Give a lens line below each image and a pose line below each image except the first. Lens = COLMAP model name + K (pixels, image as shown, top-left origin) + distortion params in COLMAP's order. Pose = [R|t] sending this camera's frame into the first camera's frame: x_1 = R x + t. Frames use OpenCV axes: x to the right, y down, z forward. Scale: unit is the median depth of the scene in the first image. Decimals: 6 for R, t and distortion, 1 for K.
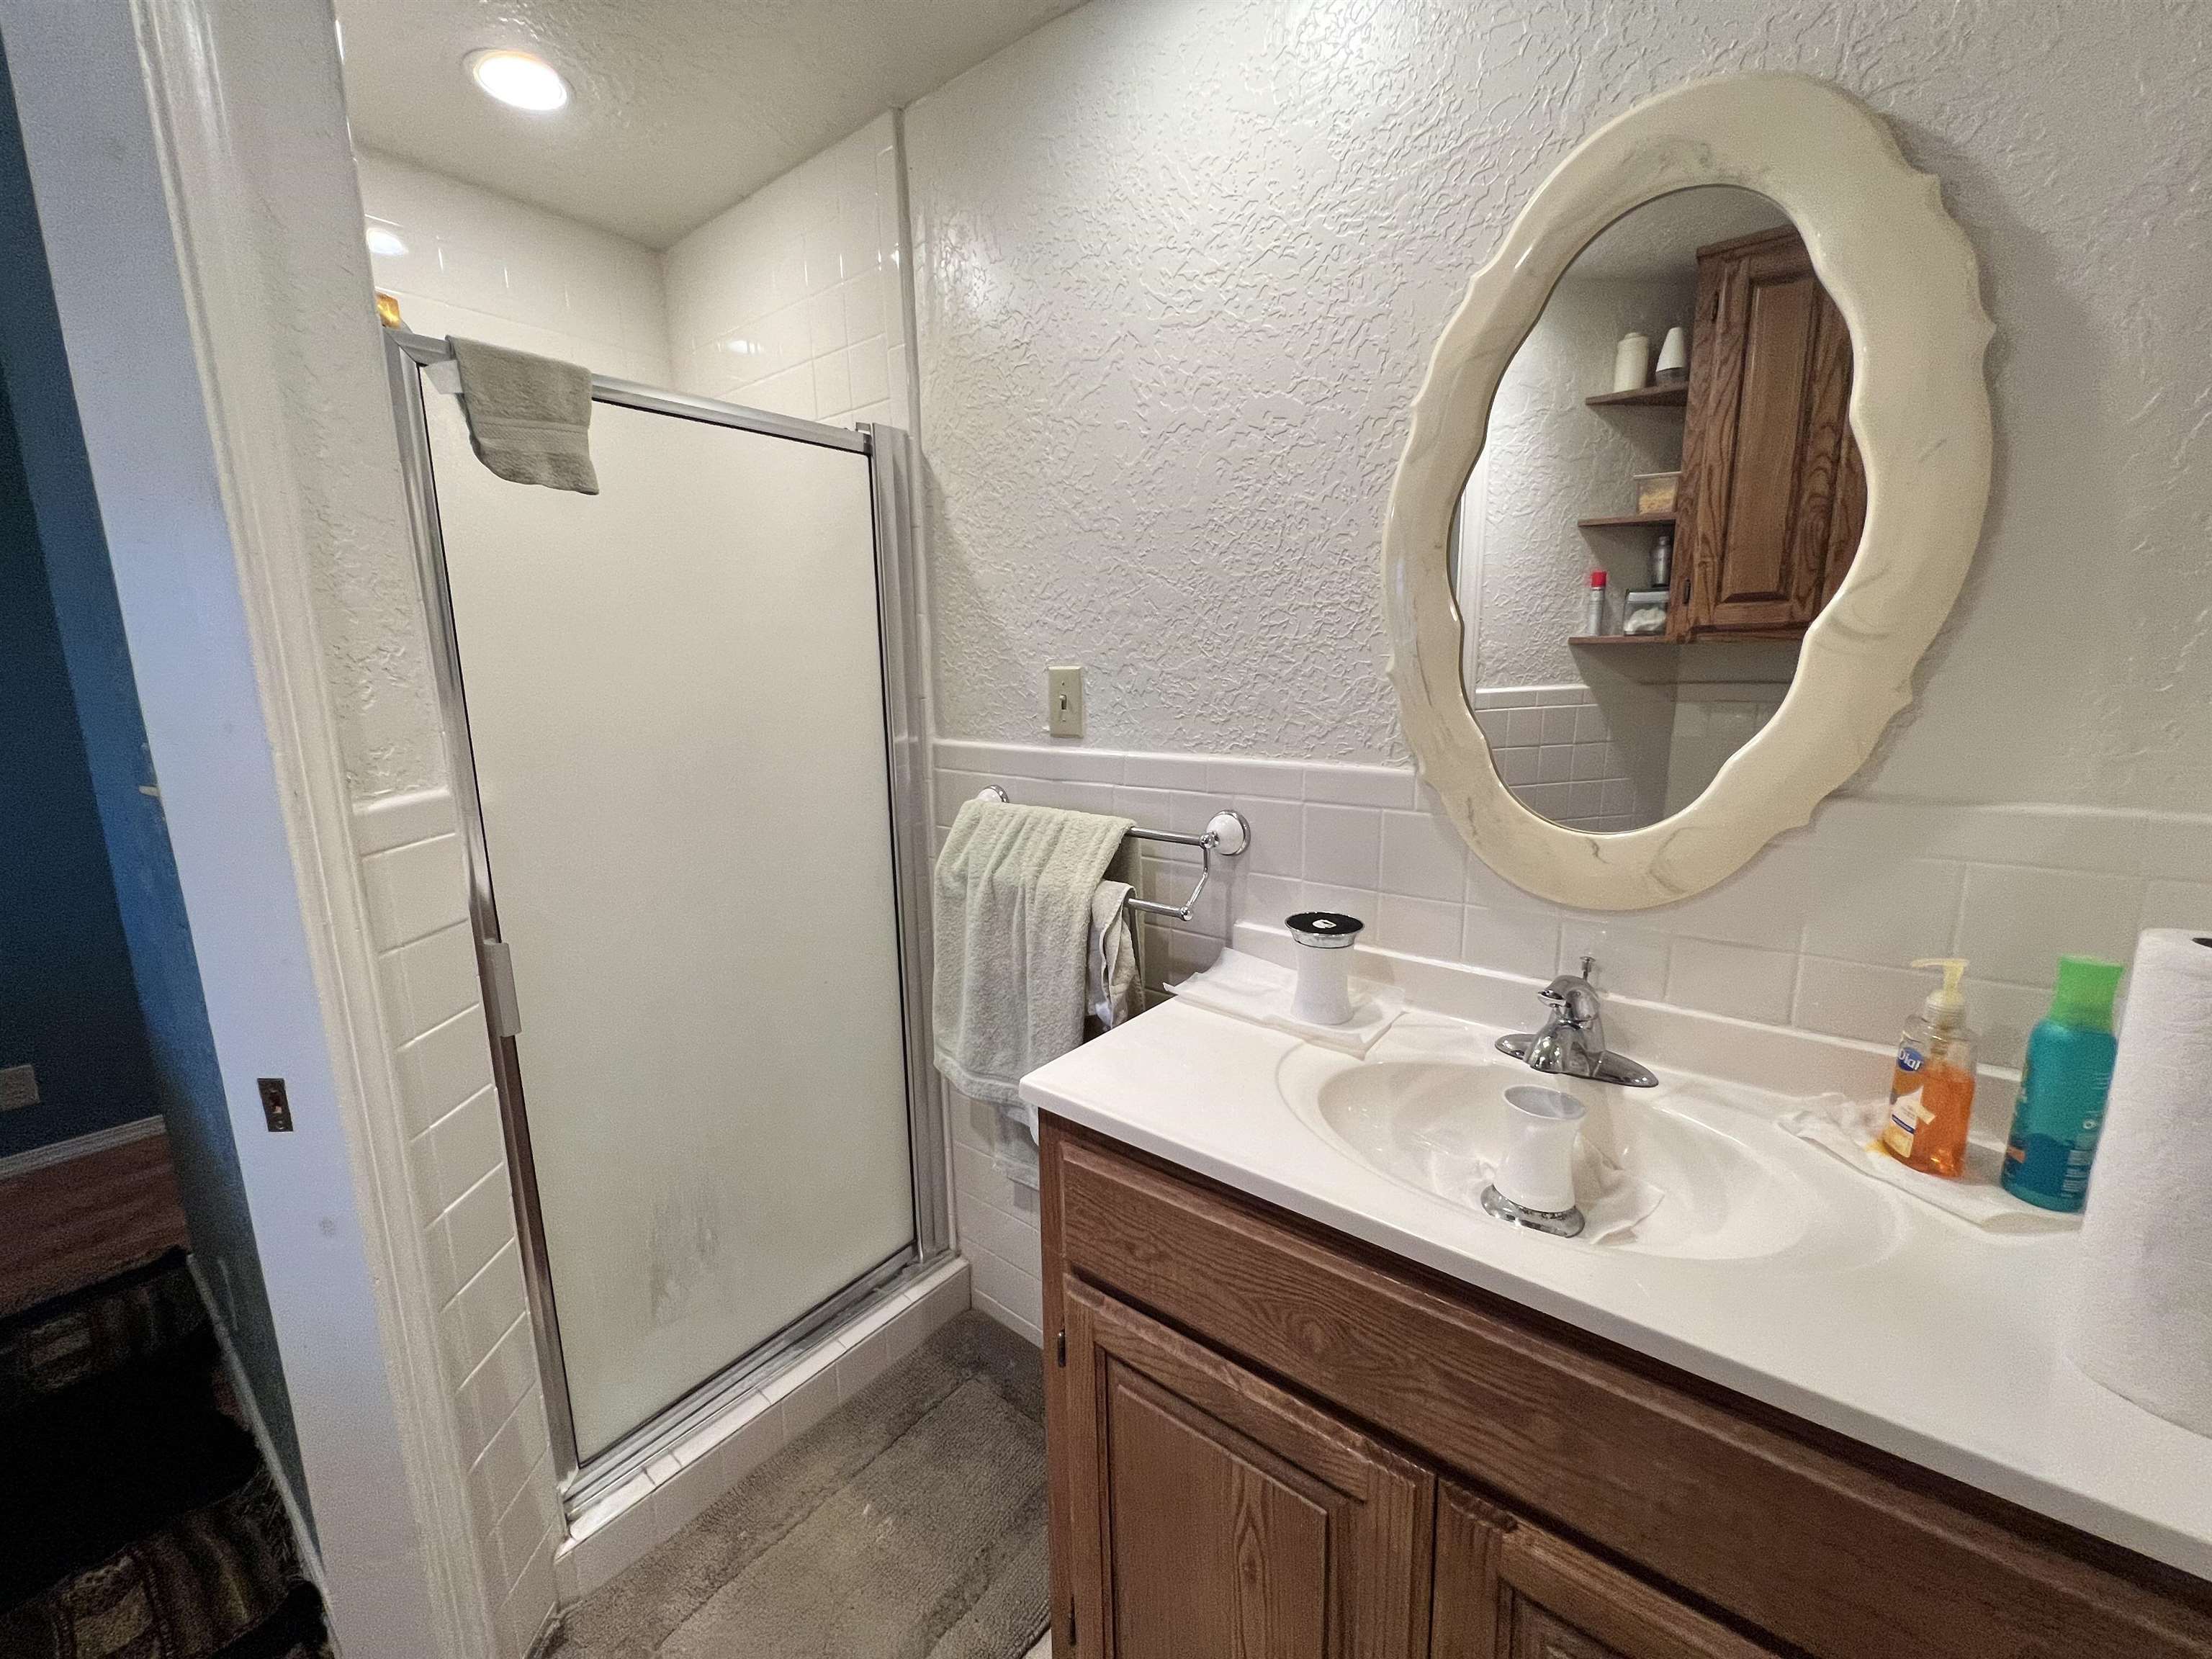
lens RADIAL K [[888.5, 0, 1108.1], [0, 888.5, 827.1], [0, 0, 1]] dist [-0.001315, 0.000250]
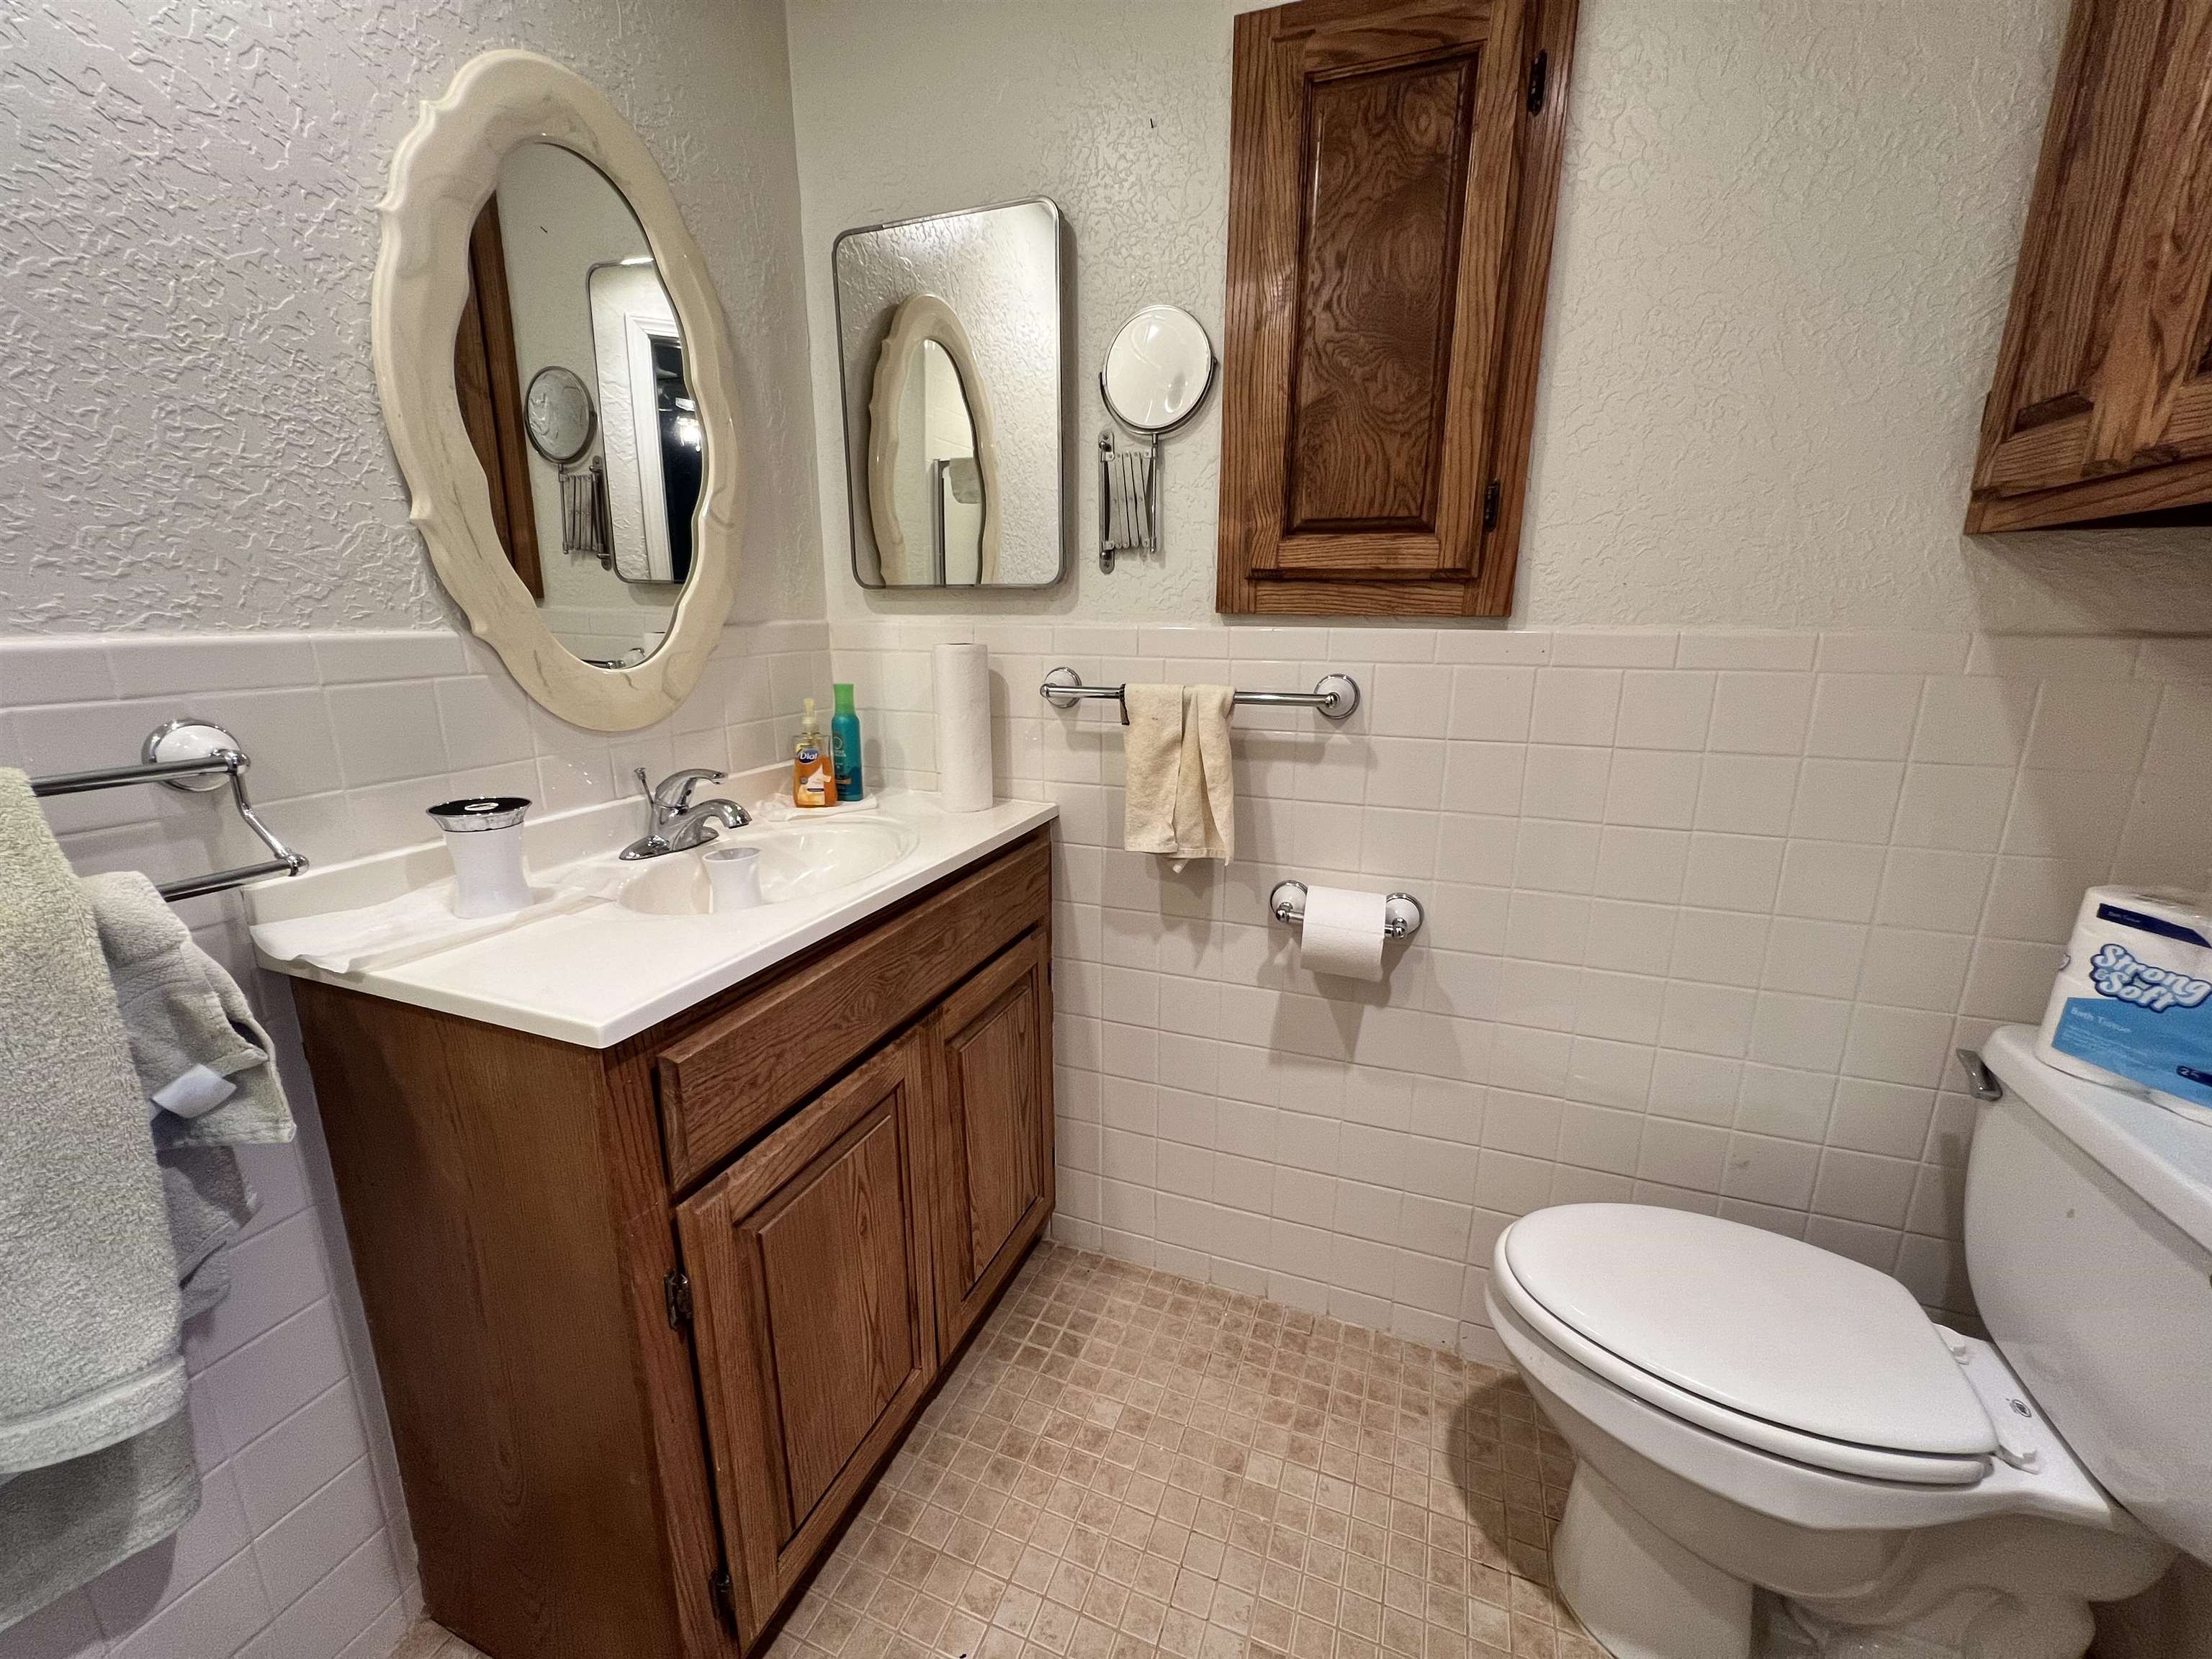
lens RADIAL K [[888.5, 0, 1108.1], [0, 888.5, 827.1], [0, 0, 1]] dist [-0.001315, 0.000250]
pose [[-0.302299, -0.216586, 0.928281, -0.950845], [0.174517, 0.944808, 0.277274, -0.009895], [-0.937101, 0.245821, -0.247817, 0.784883]]
